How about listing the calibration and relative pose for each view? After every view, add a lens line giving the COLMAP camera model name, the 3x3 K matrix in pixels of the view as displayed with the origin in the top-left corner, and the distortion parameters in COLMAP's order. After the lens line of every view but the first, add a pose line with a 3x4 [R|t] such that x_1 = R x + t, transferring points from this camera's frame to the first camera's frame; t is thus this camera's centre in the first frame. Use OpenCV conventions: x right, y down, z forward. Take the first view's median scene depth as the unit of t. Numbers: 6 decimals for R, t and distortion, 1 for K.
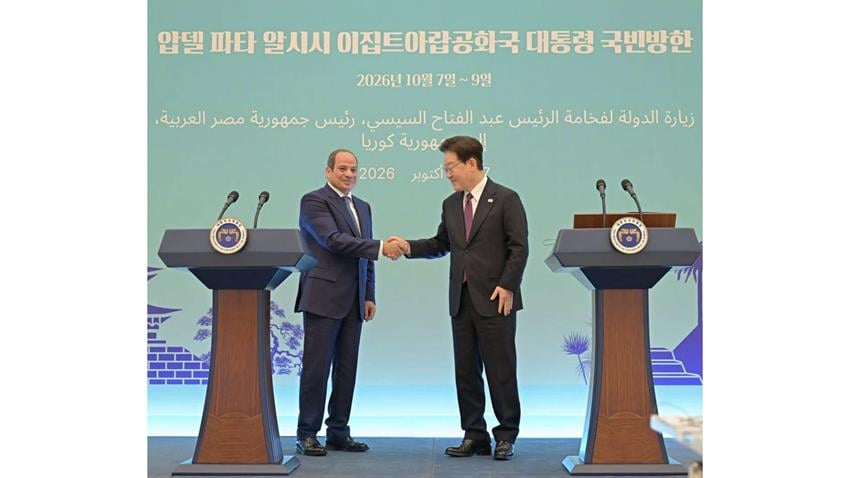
lens RADIAL K [[729.2, 0, 425.4], [0, 729.2, 204.2], [0, 0, 1]] dist [0.003028, 0.000205]
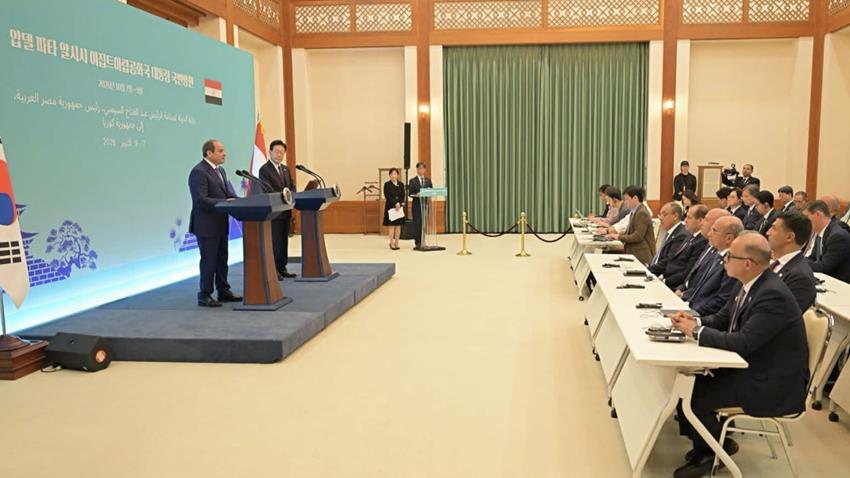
lens RADIAL K [[729.2, 0, 425.3], [0, 729.2, 240.0], [0, 0, 1]] dist [0.003028, 0.000205]
pose [[0.147714, -0.096582, 0.984303, -1.606524], [-0.024631, 0.994553, 0.101284, -0.006059], [-0.988723, -0.039206, 0.144530, 0.039797]]
